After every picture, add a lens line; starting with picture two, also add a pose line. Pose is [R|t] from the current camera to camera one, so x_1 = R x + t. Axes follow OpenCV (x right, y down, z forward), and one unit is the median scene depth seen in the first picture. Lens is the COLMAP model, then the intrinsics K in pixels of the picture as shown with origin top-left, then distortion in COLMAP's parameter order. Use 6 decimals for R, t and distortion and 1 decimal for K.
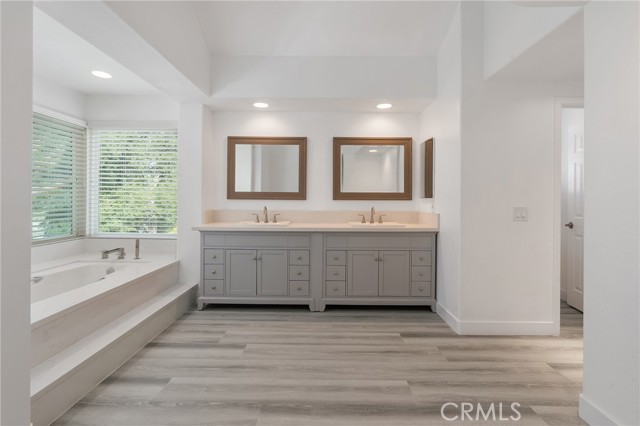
lens RADIAL K [[291.4, 0, 322.3], [0, 291.4, 202.7], [0, 0, 1]] dist [0.000055, 0.000048]
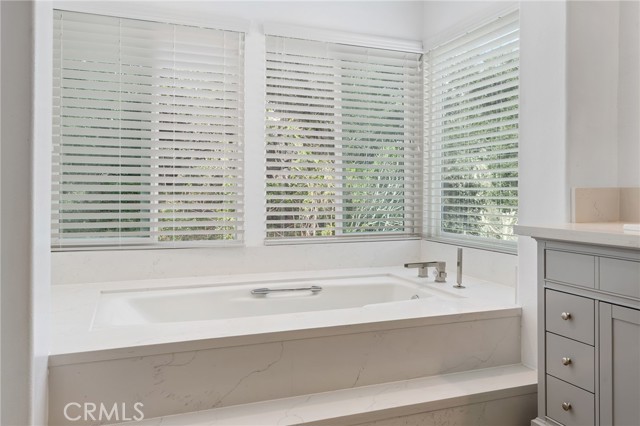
lens RADIAL K [[495.2, 0, 320.8], [0, 495.2, 197.9], [0, 0, 1]] dist [0.000234, 0.000046]
pose [[0.386066, 0.001831, -0.922470, 0.046896], [-0.009288, 0.999955, -0.001902, 0.044630], [0.922425, 0.009302, 0.386065, 0.456963]]
